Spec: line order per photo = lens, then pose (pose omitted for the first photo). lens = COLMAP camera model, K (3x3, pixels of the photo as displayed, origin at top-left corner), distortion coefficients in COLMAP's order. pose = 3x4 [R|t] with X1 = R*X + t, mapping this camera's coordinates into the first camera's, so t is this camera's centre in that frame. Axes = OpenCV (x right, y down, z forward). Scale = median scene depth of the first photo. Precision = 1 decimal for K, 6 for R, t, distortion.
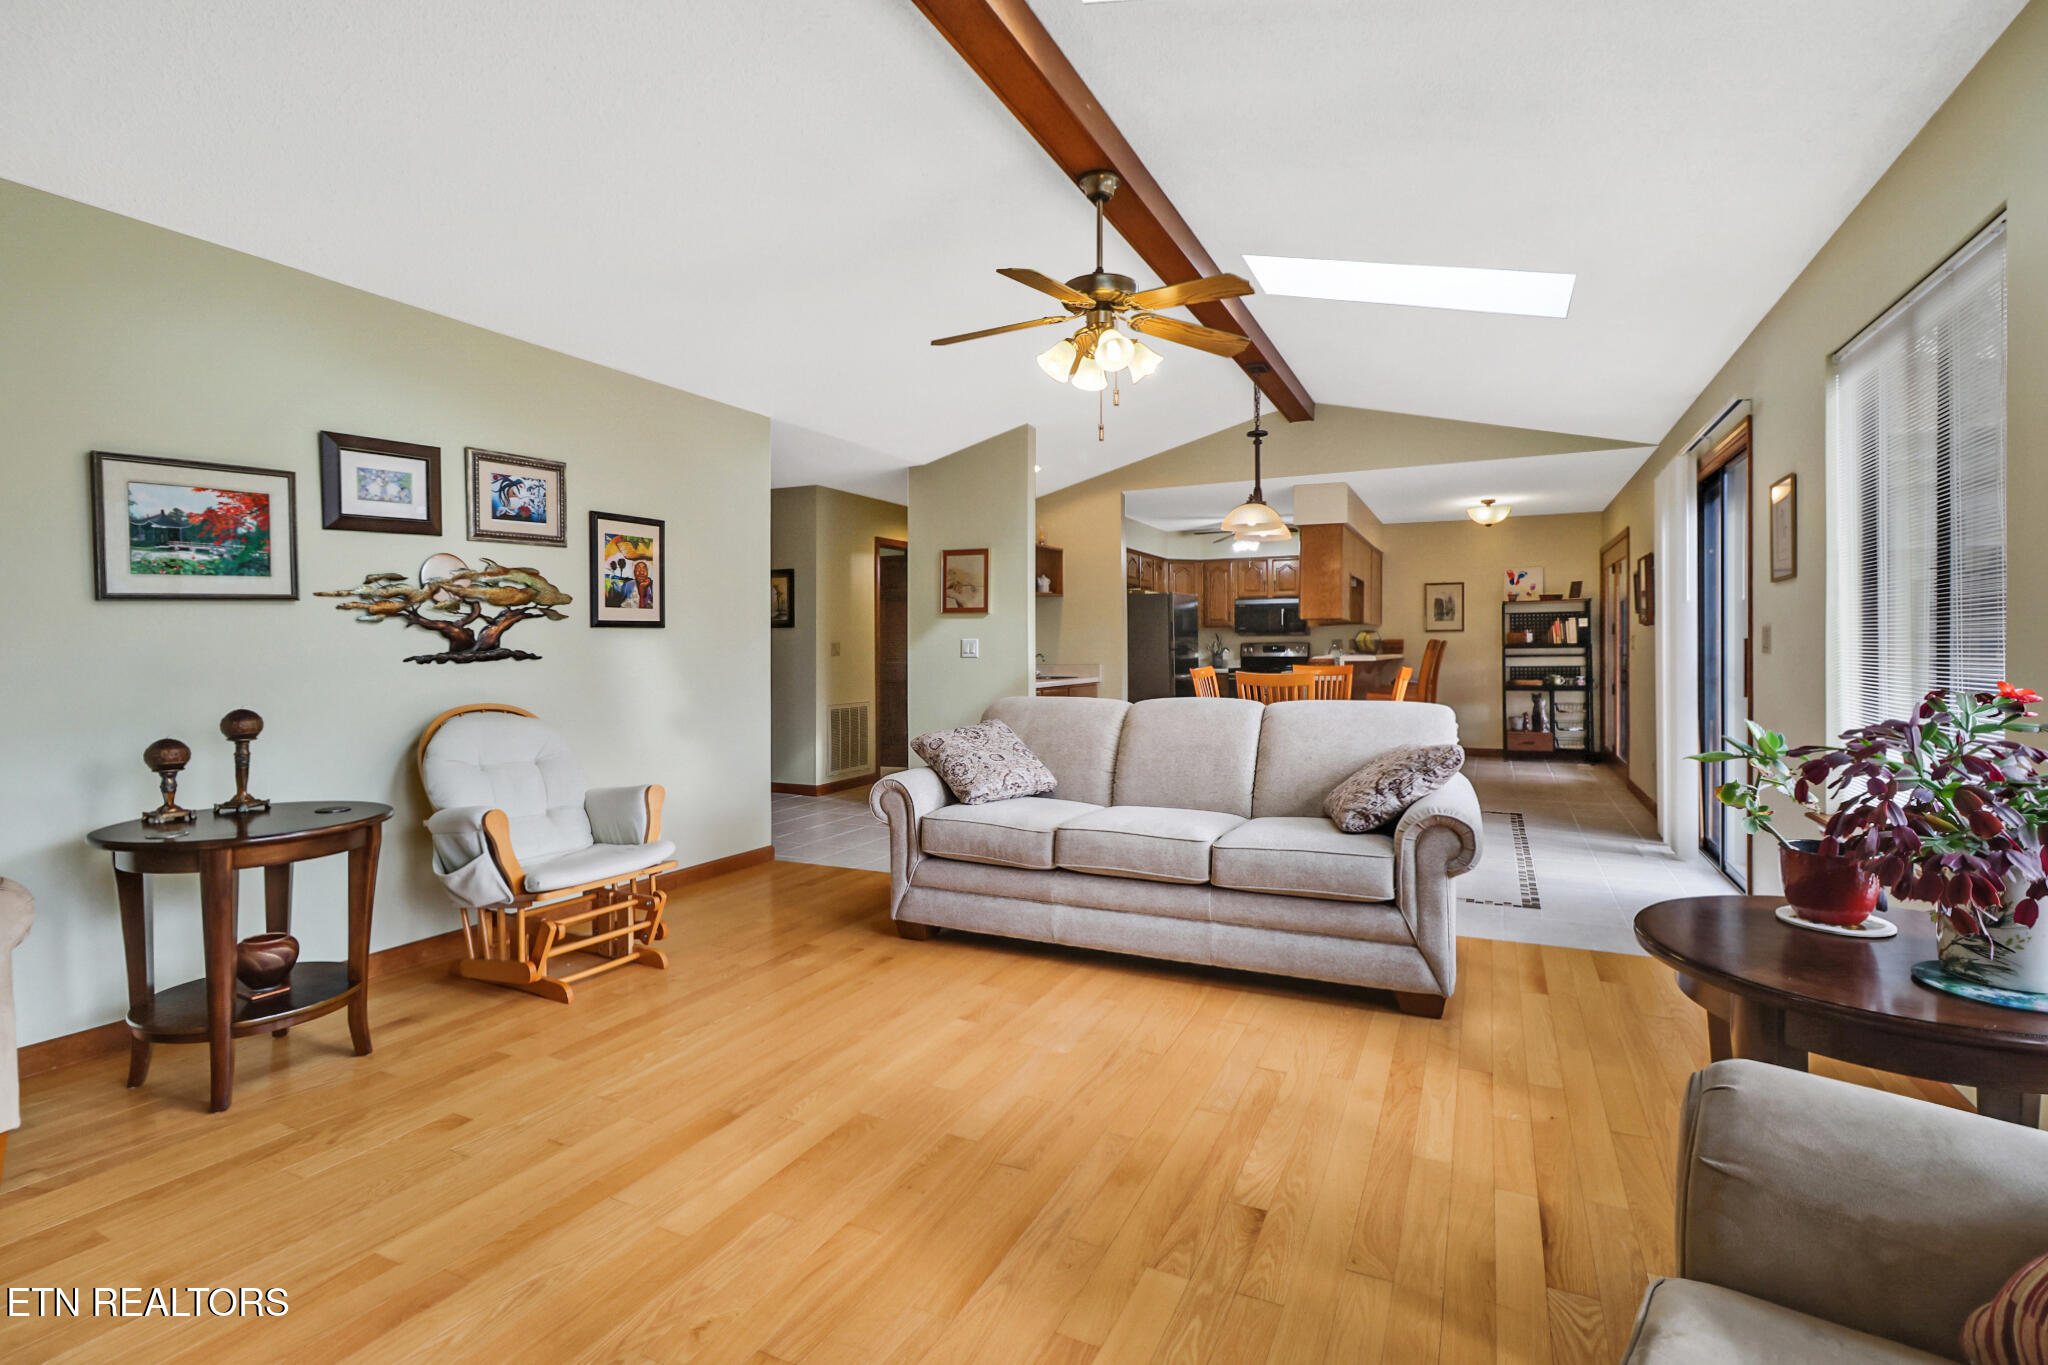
lens RADIAL K [[947.0, 0, 1023.1], [0, 947.0, 670.9], [0, 0, 1]] dist [-0.014592, -0.001075]
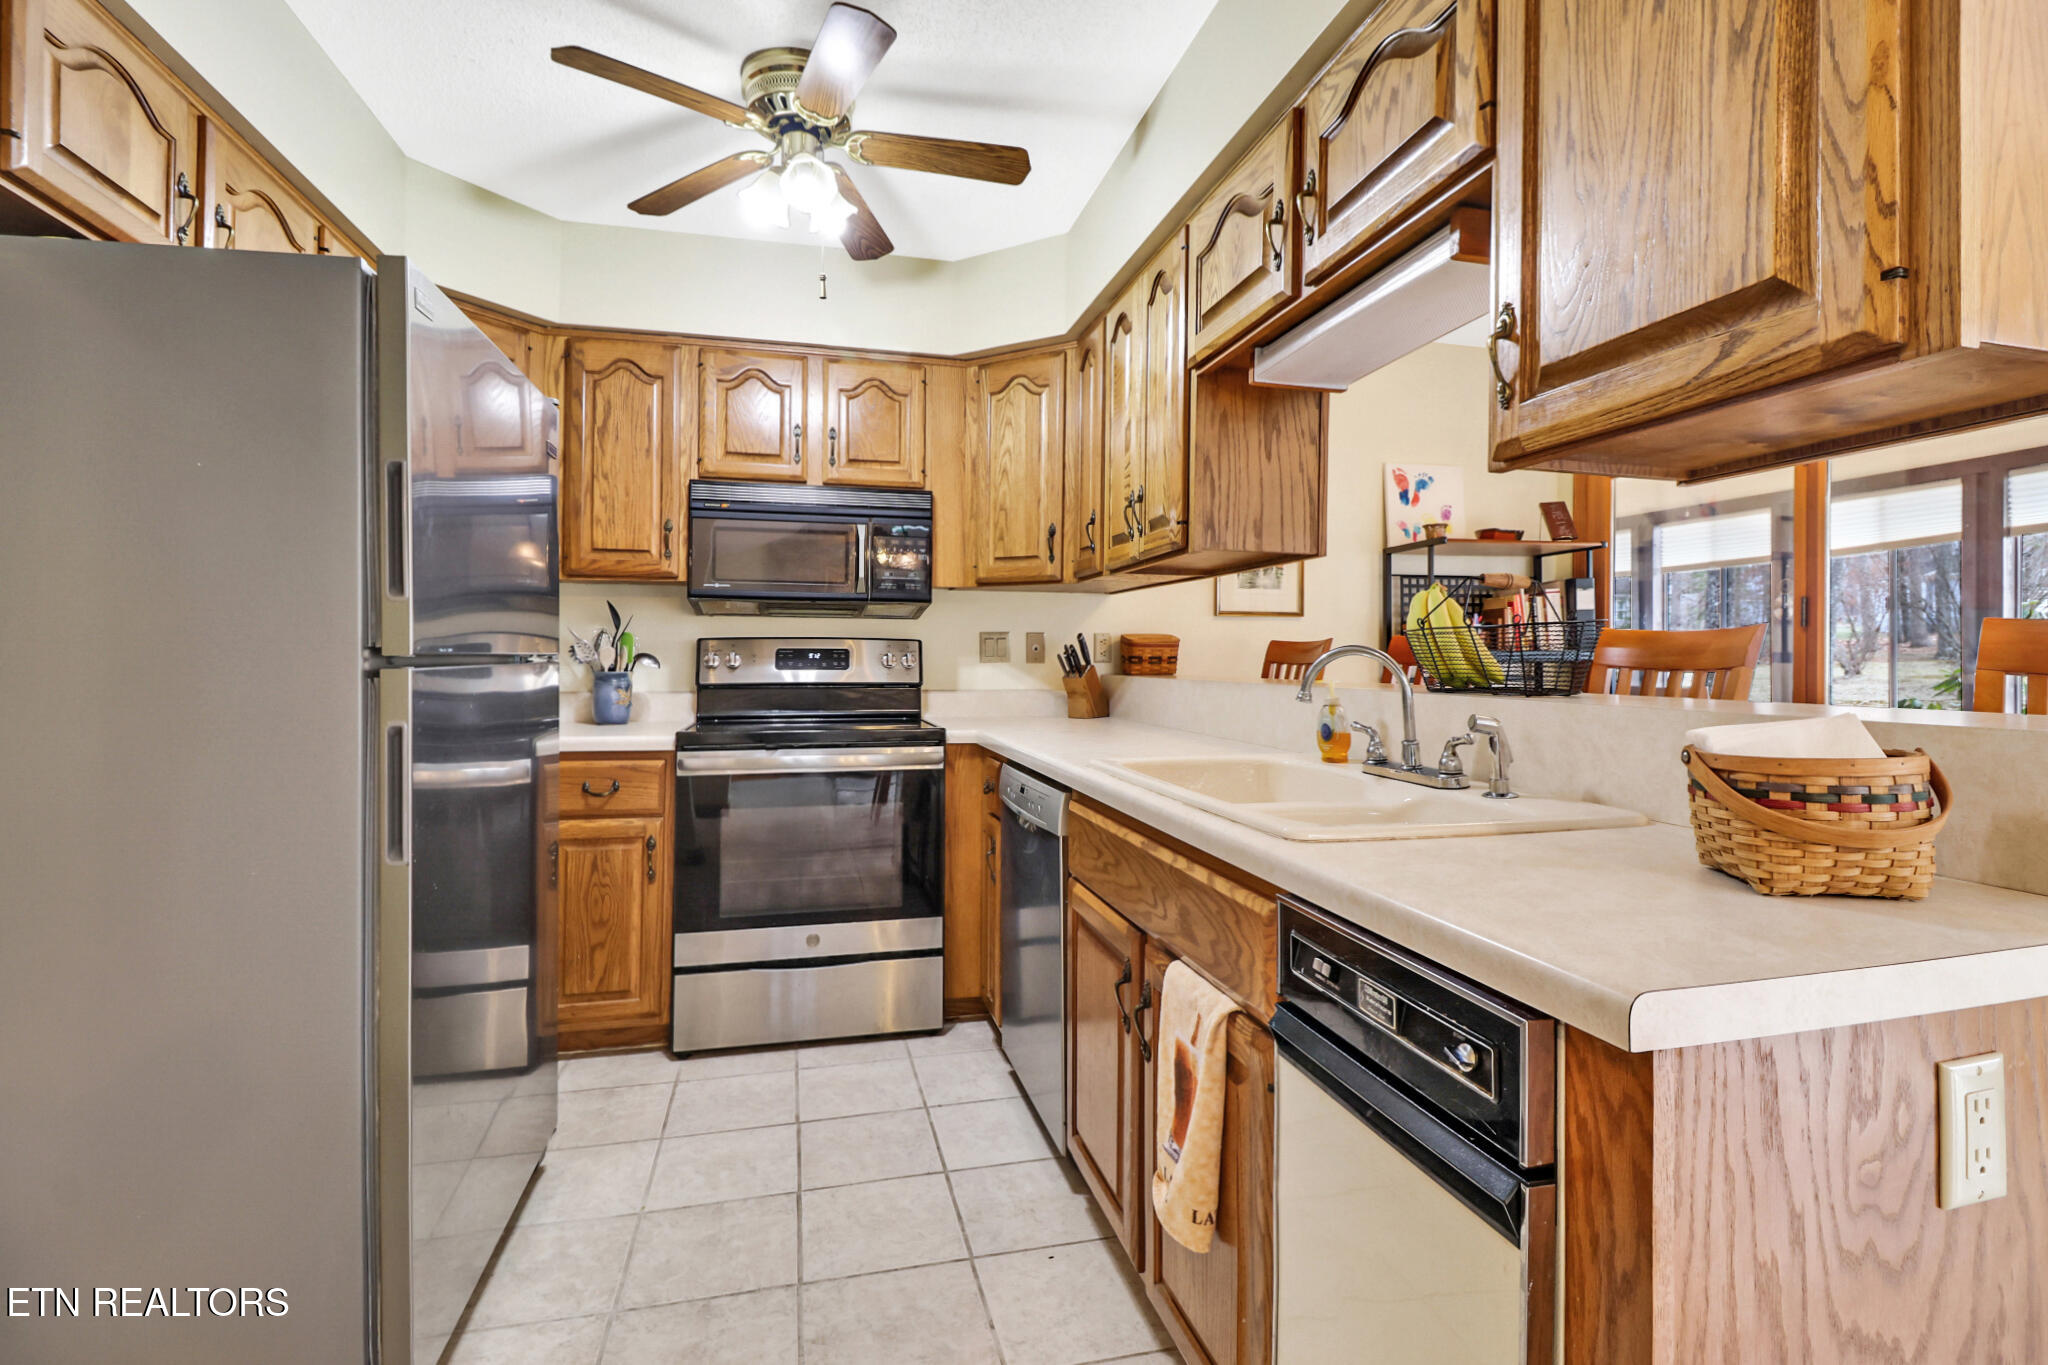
lens RADIAL K [[947.0, 0, 1022.7], [0, 947.0, 670.1], [0, 0, 1]] dist [-0.014592, -0.001075]
pose [[0.765256, -0.001755, 0.643724, 0.136051], [0.009693, 0.999914, -0.008796, -0.018785], [-0.643653, 0.012970, 0.765207, 0.821662]]
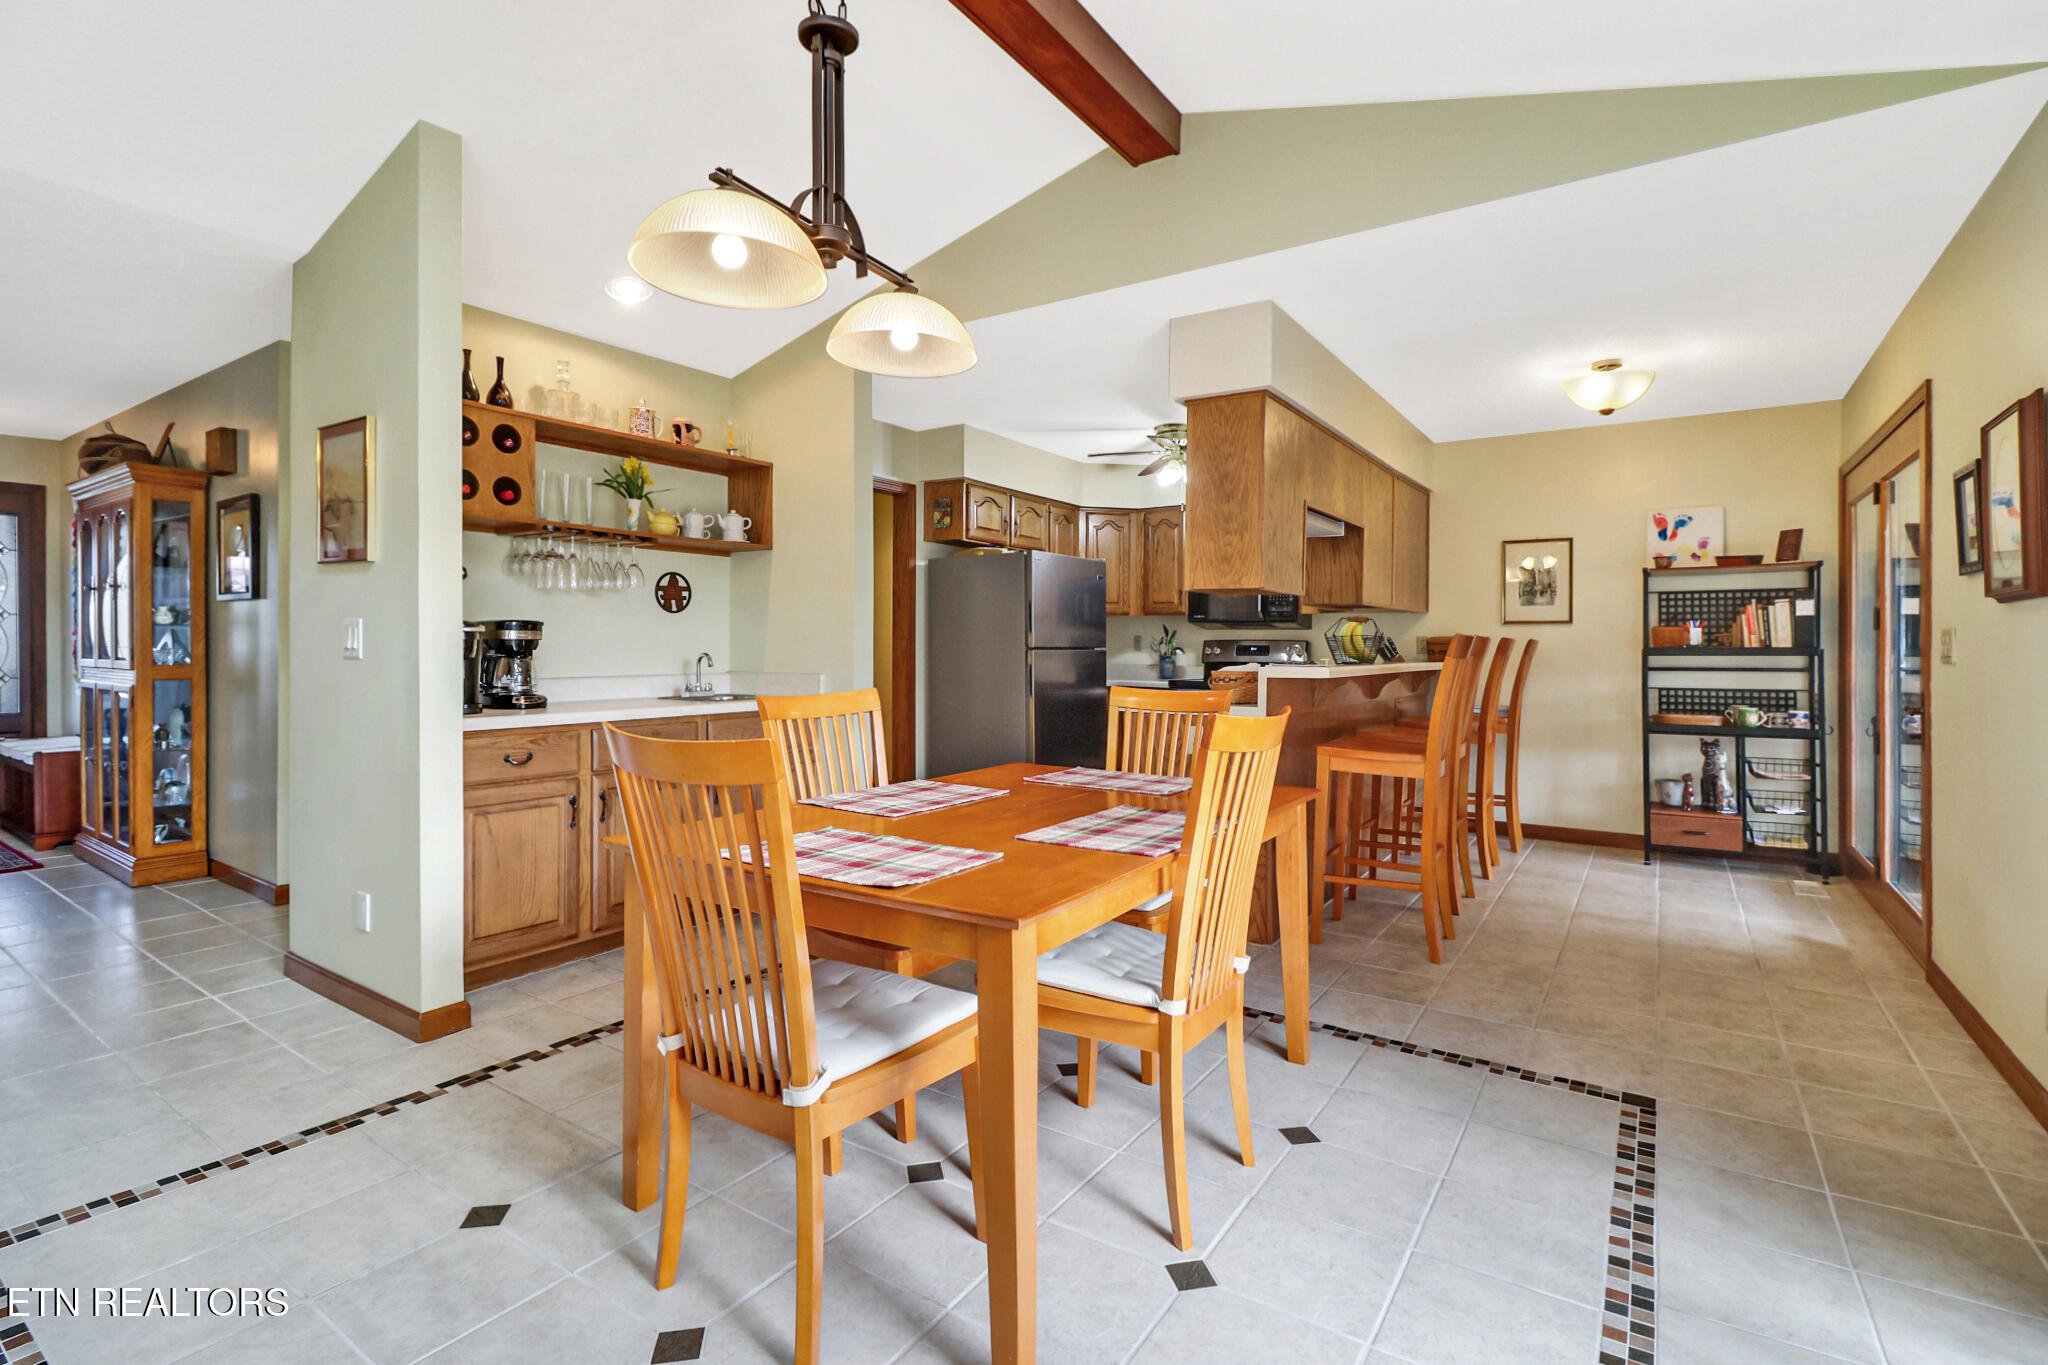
lens RADIAL K [[947.0, 0, 1046.8], [0, 947.0, 650.1], [0, 0, 1]] dist [-0.014592, -0.001075]
pose [[0.992032, 0.013016, -0.125310, 0.237962], [-0.015562, 0.999691, -0.019362, -0.010964], [0.125019, 0.021158, 0.991929, 0.423375]]
